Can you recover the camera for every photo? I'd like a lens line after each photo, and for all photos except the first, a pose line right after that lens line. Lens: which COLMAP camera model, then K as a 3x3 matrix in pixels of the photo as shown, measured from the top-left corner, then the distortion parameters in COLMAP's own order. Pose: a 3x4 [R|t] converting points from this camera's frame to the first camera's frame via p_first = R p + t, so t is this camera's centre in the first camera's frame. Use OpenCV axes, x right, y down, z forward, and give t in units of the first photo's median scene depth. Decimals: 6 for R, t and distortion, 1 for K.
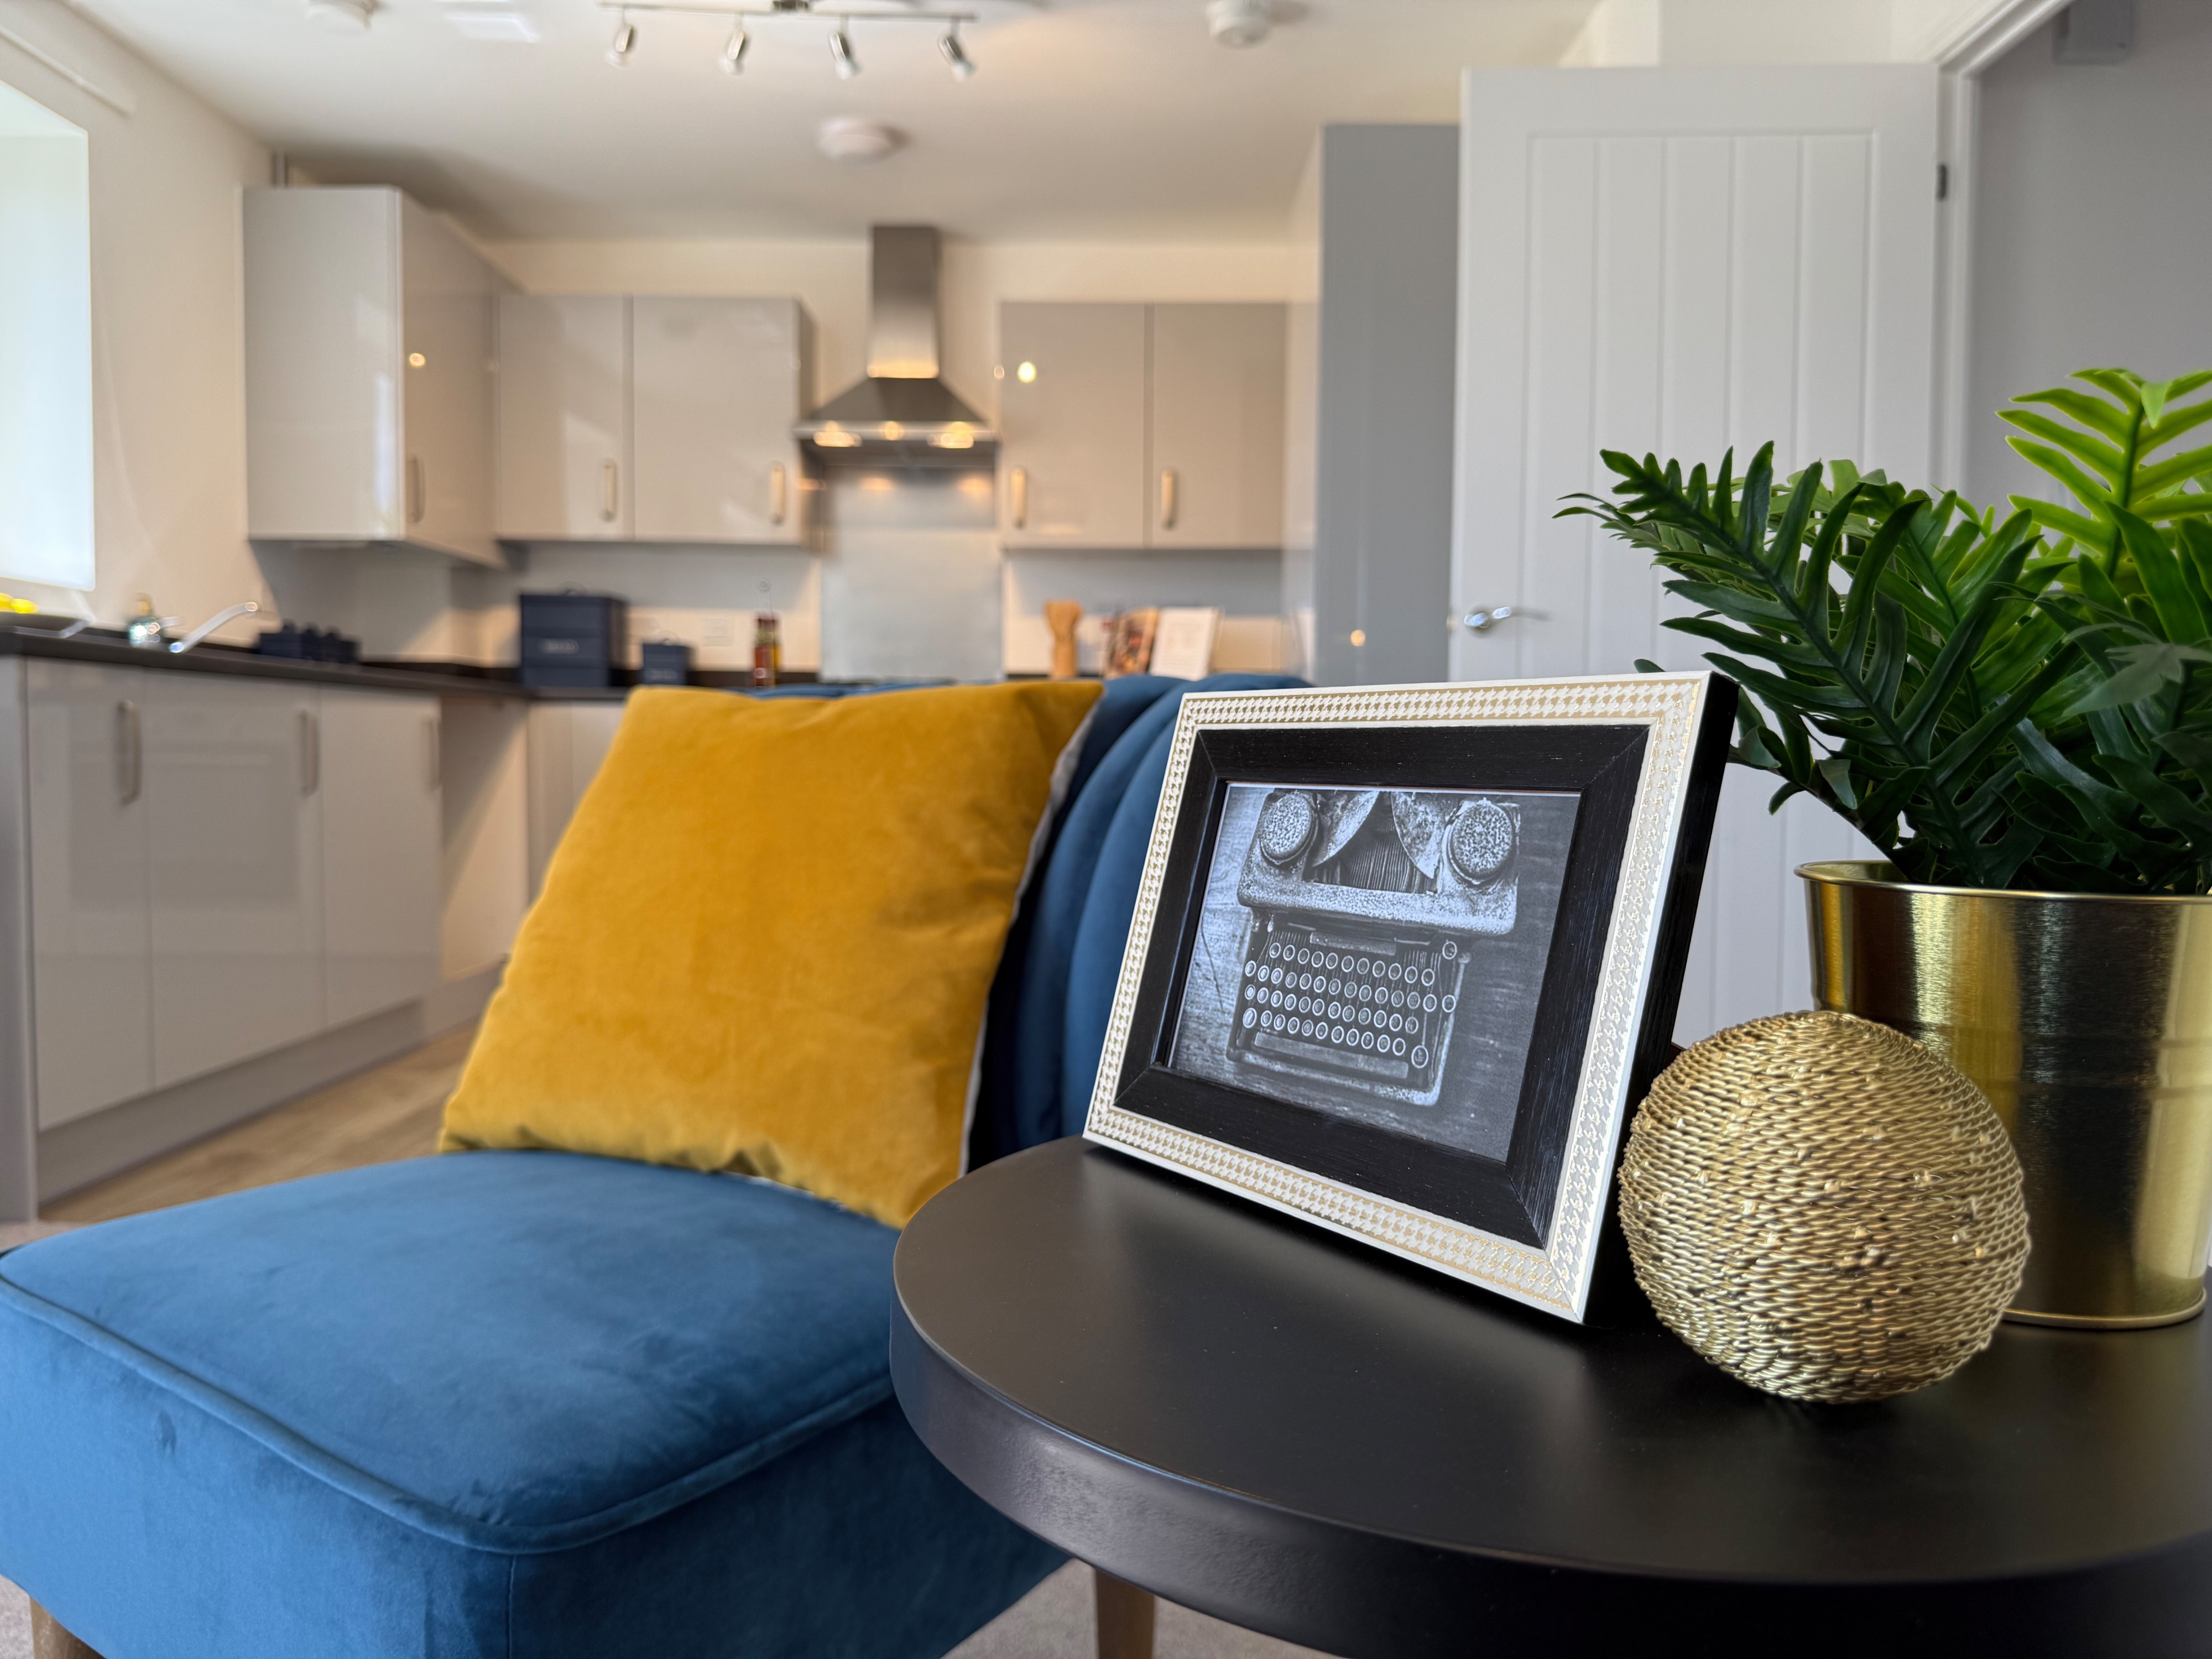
lens RADIAL K [[1605.9, 0, 1053.7], [0, 1605.9, 836.3], [0, 0, 1]] dist [0.021537, -0.005667]
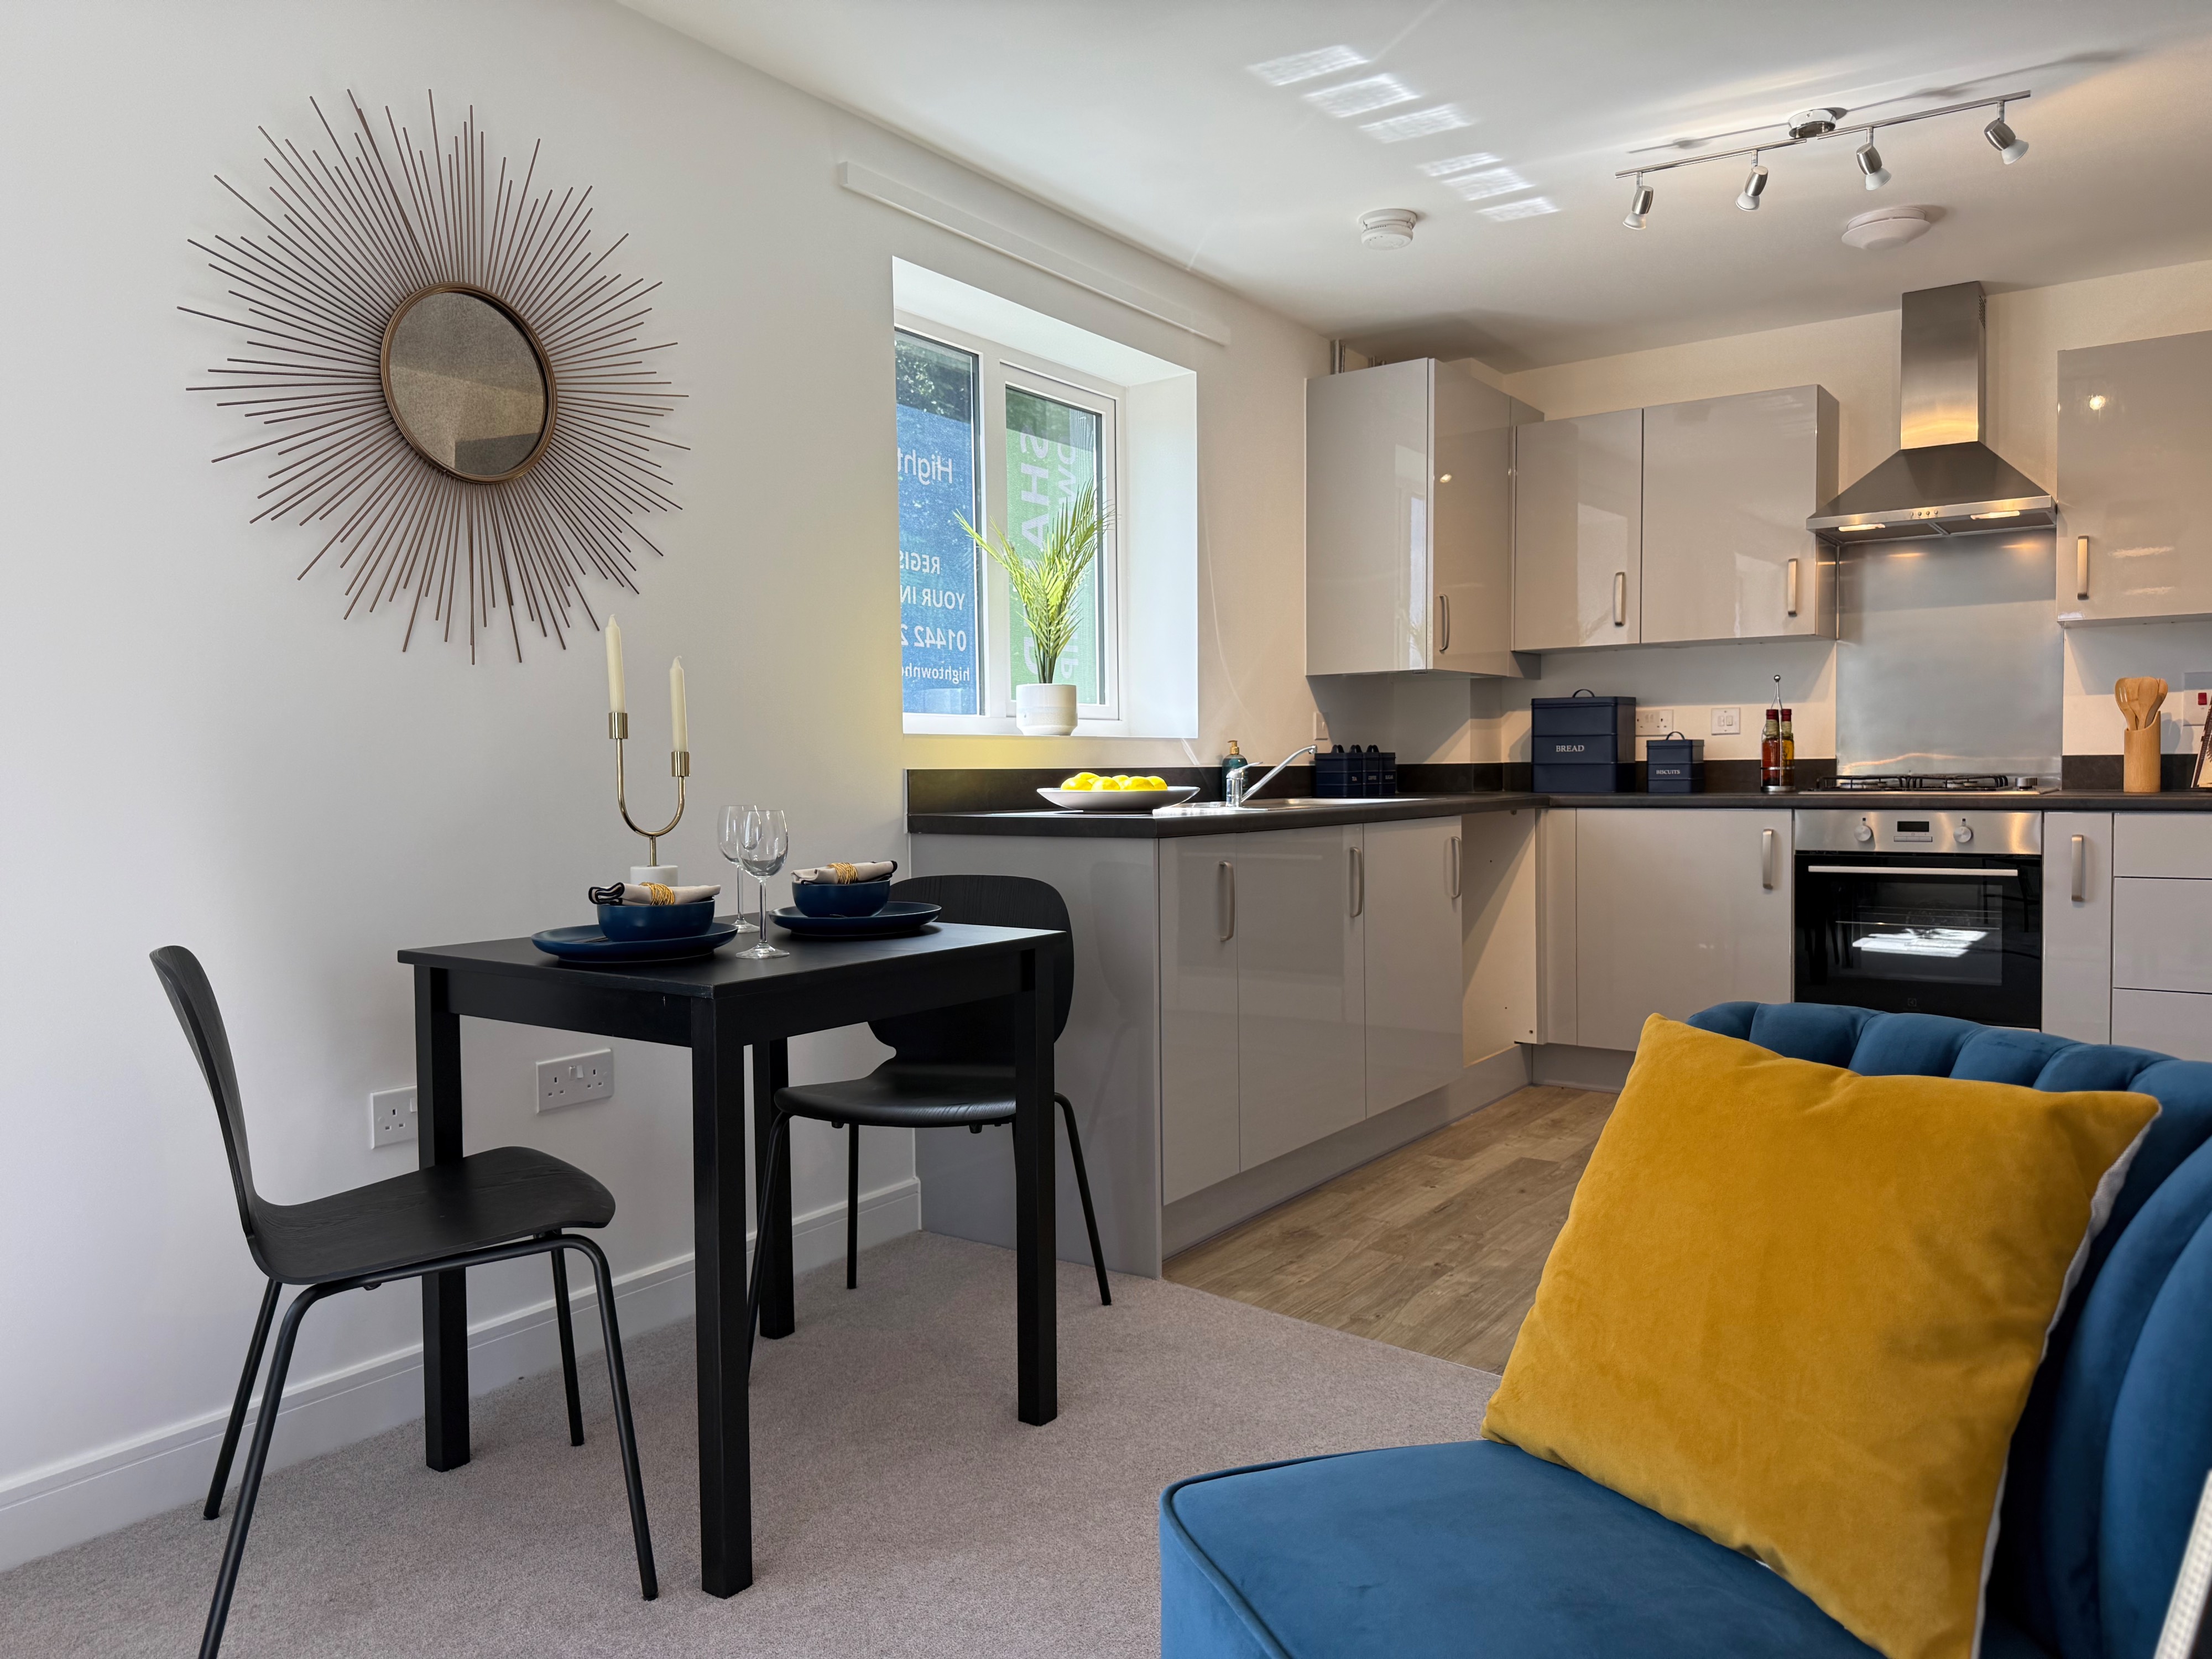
lens RADIAL K [[1550.9, 0, 1102.9], [0, 1550.9, 856.9], [0, 0, 1]] dist [0.003043, -0.004848]
pose [[0.832391, 0.007312, -0.554141, 0.004398], [-0.007590, 0.999970, 0.001794, -0.052523], [0.554137, 0.002713, 0.832421, -0.024717]]
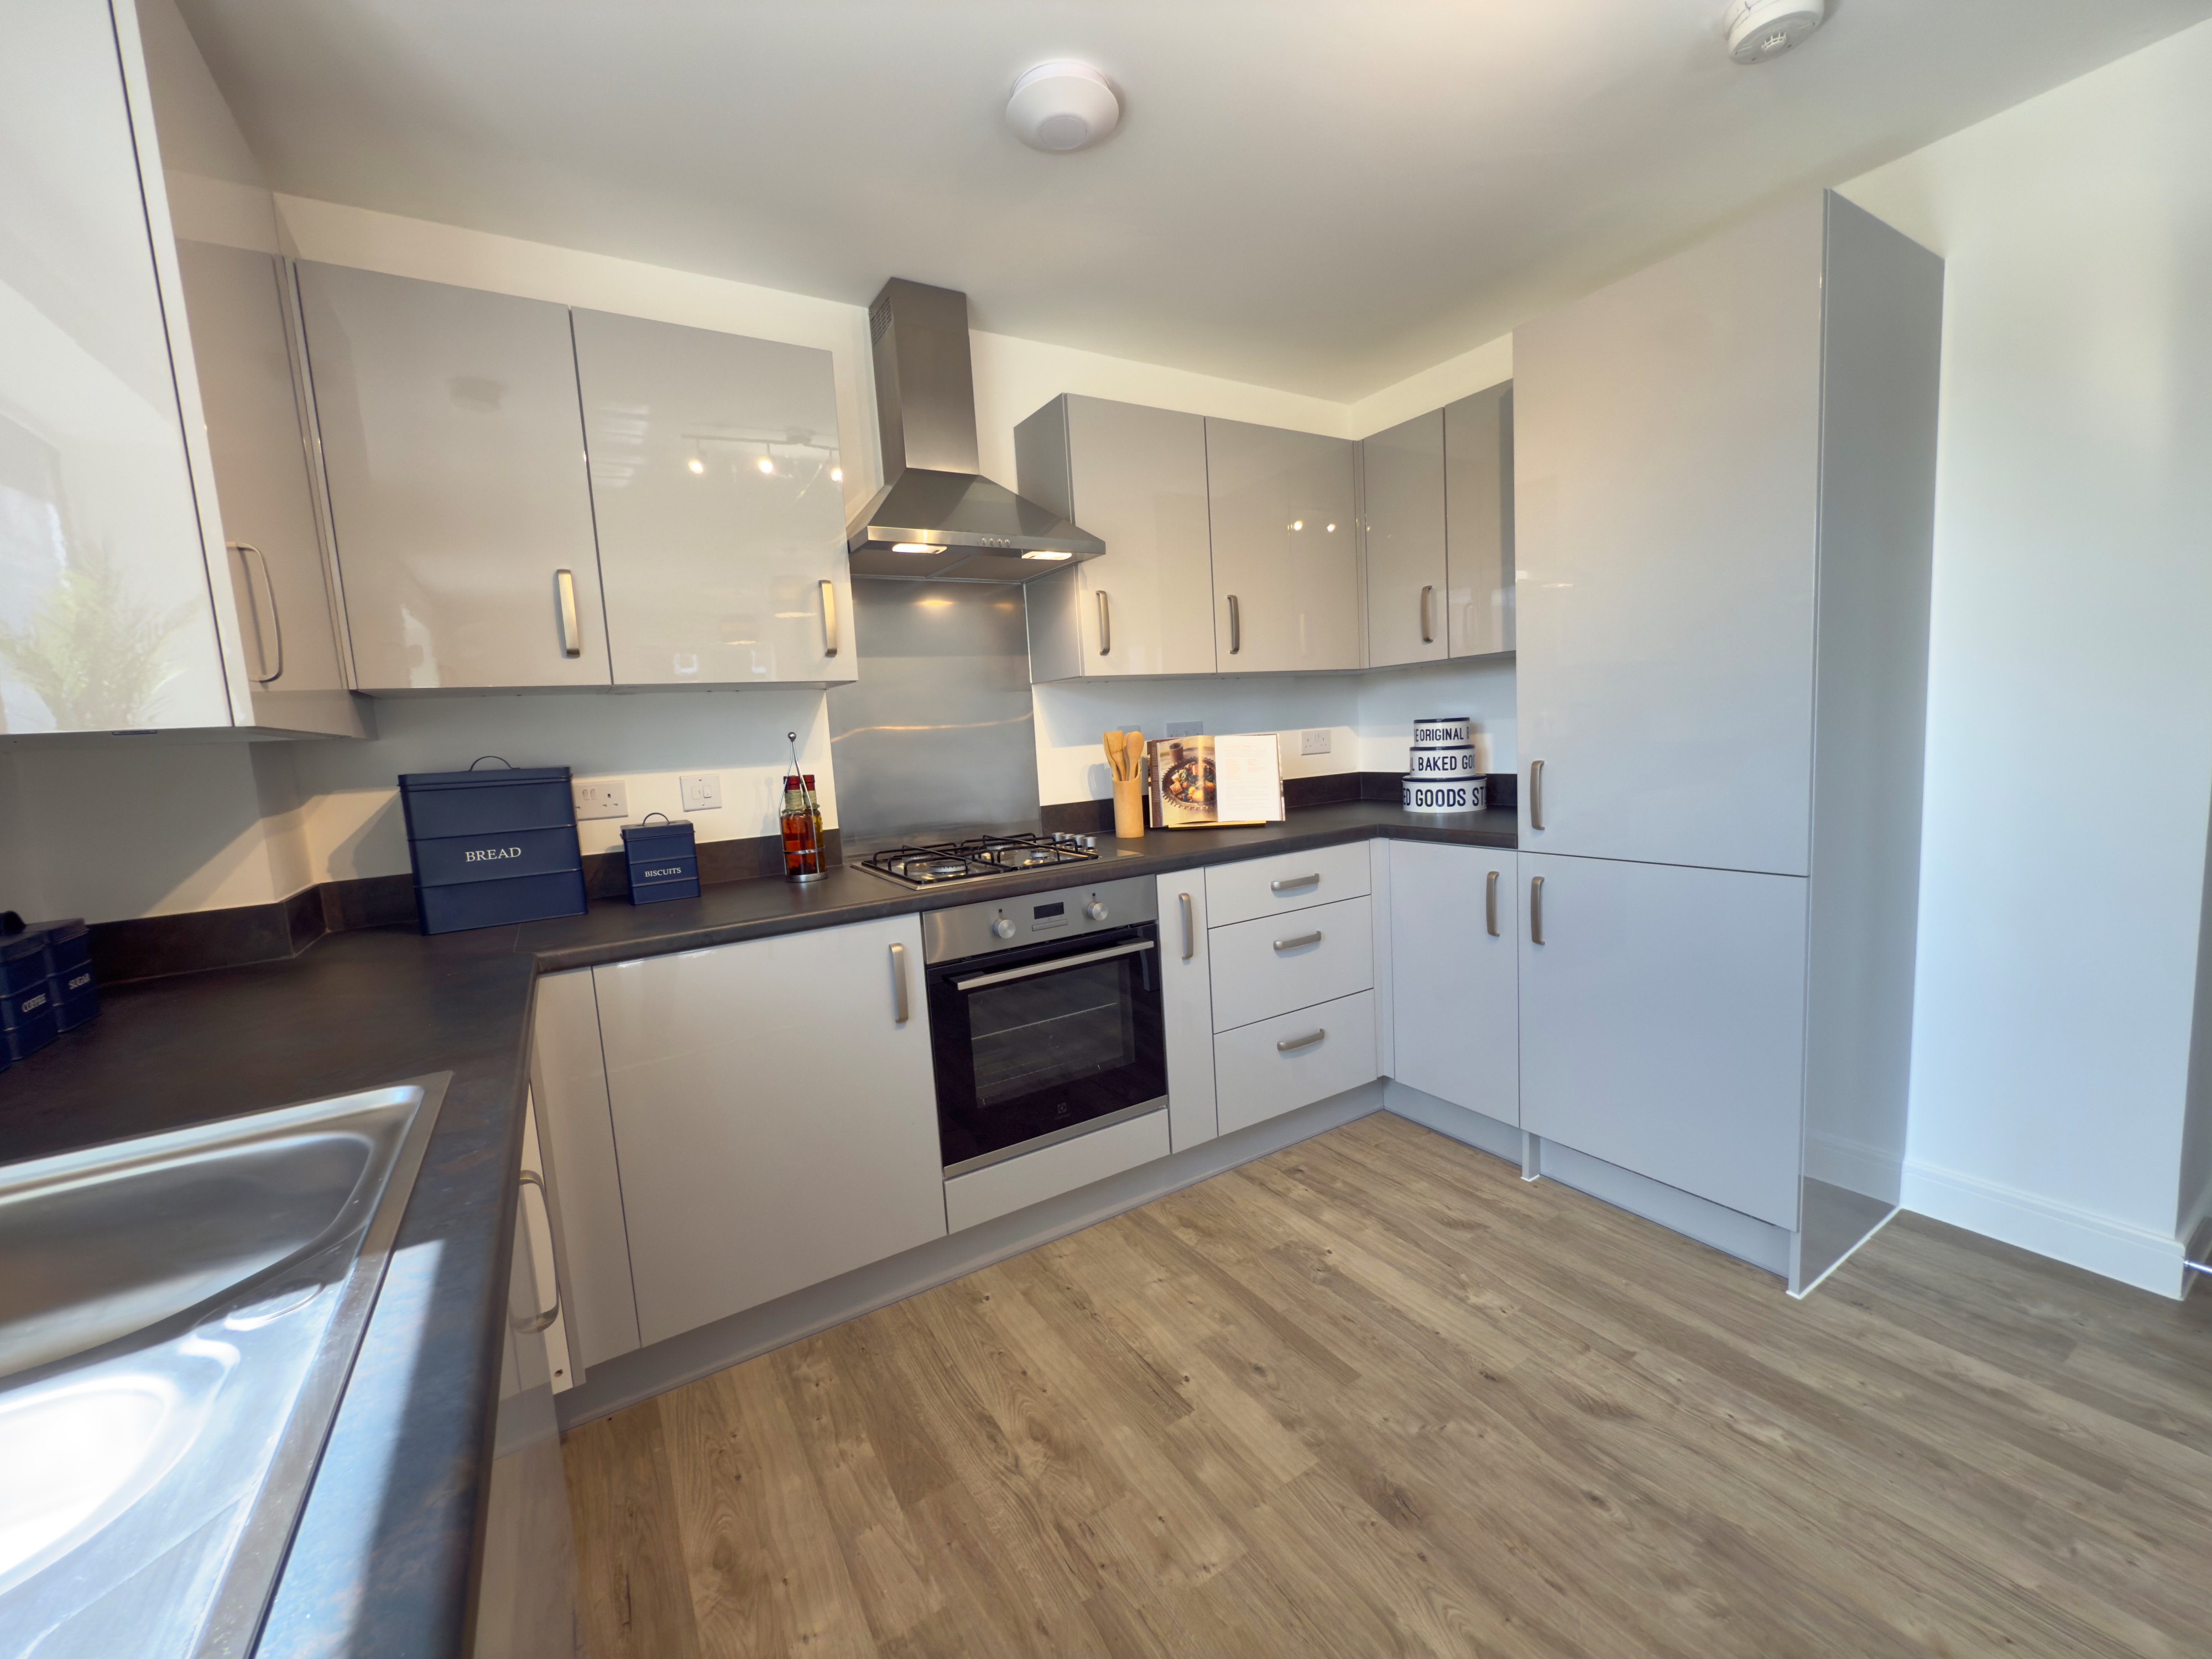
lens RADIAL K [[887.0, 0, 1106.0], [0, 887.0, 829.5], [0, 0, 1]] dist [-0.000909, 0.000047]
pose [[0.833043, -0.123519, 0.539242, -0.337344], [0.102326, 0.992339, 0.069229, -0.146146], [-0.543662, -0.002492, 0.839300, 0.654027]]
